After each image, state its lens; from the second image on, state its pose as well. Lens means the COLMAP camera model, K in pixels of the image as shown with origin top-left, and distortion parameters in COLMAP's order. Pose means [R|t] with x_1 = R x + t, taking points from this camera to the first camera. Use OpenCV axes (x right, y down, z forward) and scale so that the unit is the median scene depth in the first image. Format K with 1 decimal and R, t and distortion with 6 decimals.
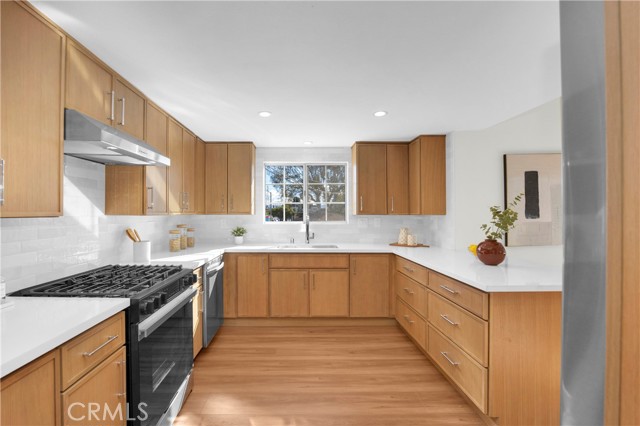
lens RADIAL K [[294.4, 0, 297.1], [0, 294.4, 212.1], [0, 0, 1]] dist [-0.004236, -0.000157]
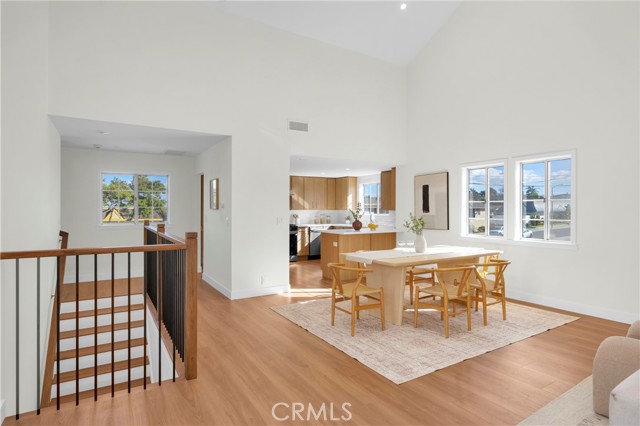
lens RADIAL K [[350.8, 0, 322.1], [0, 350.8, 213.2], [0, 0, 1]] dist [0.002443, -0.001047]
pose [[0.512284, 0.010064, -0.858757, 2.114520], [-0.000759, 0.999936, 0.011265, 0.002489], [0.858816, -0.005120, 0.512259, -0.524527]]
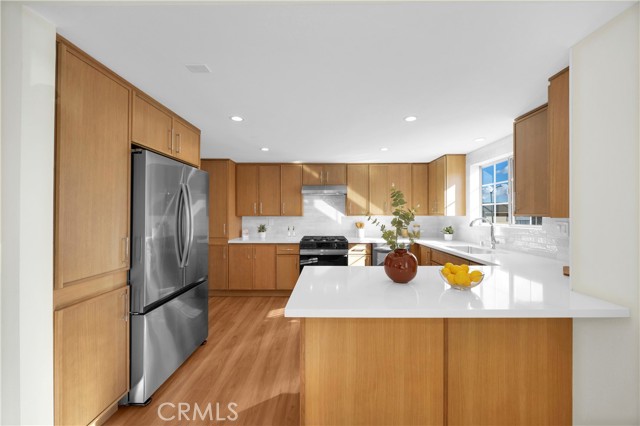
lens RADIAL K [[243.0, 0, 323.3], [0, 243.0, 214.5], [0, 0, 1]] dist [-0.004981, 0.000517]
pose [[-0.027965, -0.003058, -0.999604, 0.906197], [0.004607, 0.999984, -0.003188, 0.003091], [0.999598, -0.004694, -0.027951, 0.568459]]
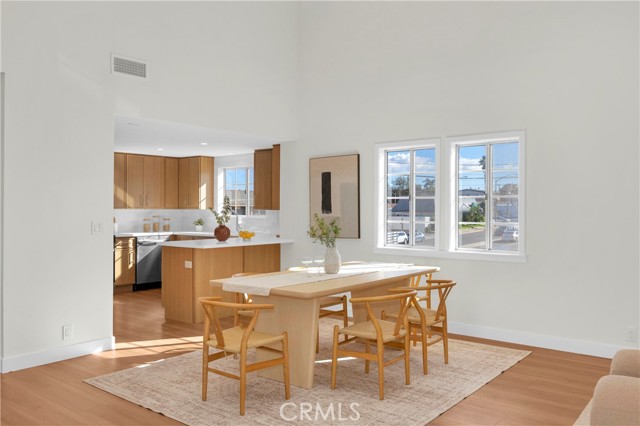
lens RADIAL K [[529.4, 0, 321.3], [0, 529.4, 215.7], [0, 0, 1]] dist [-0.005103, 0.026077]
pose [[0.766093, 0.011522, -0.642626, 1.994745], [-0.003209, 0.999895, 0.014102, 0.001582], [0.642722, -0.008741, 0.766050, -0.559371]]
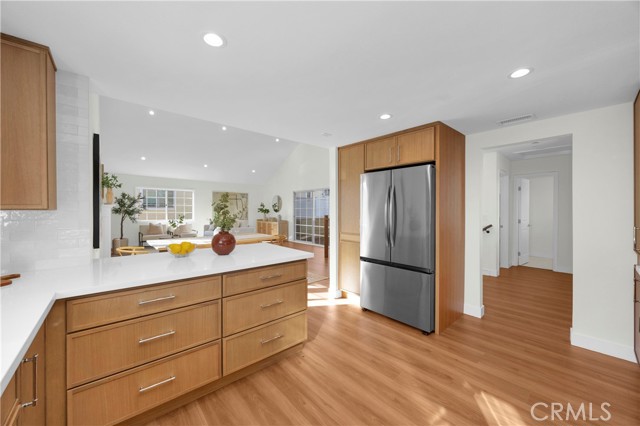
lens RADIAL K [[243.0, 0, 320.0], [0, 243.0, 209.7], [0, 0, 1]] dist [-0.004981, 0.000517]
pose [[-0.644175, -0.000835, 0.764878, -0.173652], [-0.003190, 0.999994, -0.001595, 0.011866], [-0.764871, -0.003467, -0.644174, 0.906928]]
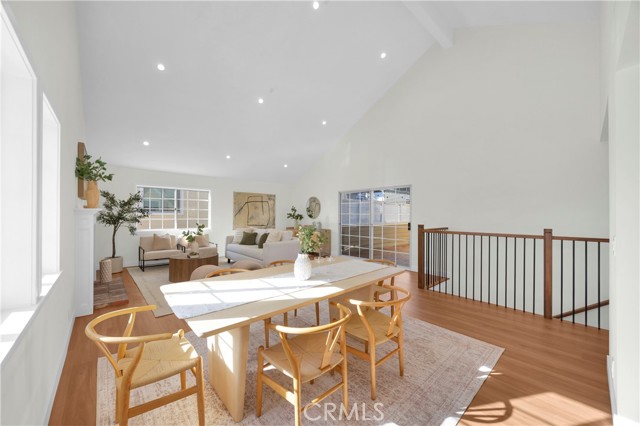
lens RADIAL K [[243.0, 0, 319.9], [0, 243.0, 213.3], [0, 0, 1]] dist [-0.004981, 0.000517]
pose [[-0.648576, -0.000231, 0.761150, 0.636518], [-0.005566, 0.999975, -0.004439, 0.000957], [-0.761130, -0.007116, -0.648561, 0.873233]]
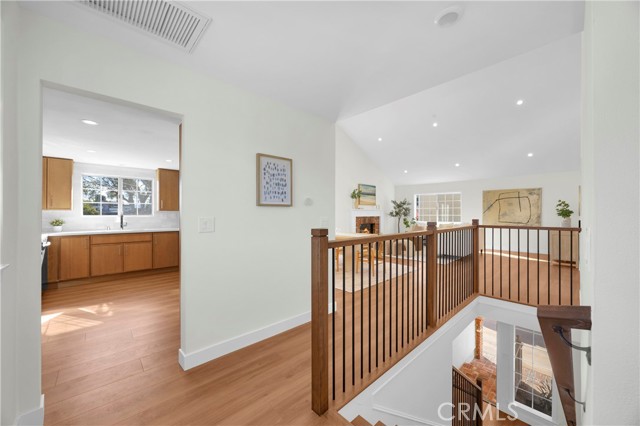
lens RADIAL K [[243.0, 0, 319.6], [0, 243.0, 213.5], [0, 0, 1]] dist [-0.004981, 0.000517]
pose [[0.744735, -0.000765, 0.667360, -0.044750], [-0.000519, 0.999998, 0.001725, 0.023601], [-0.667360, -0.001631, 0.744733, -0.729194]]
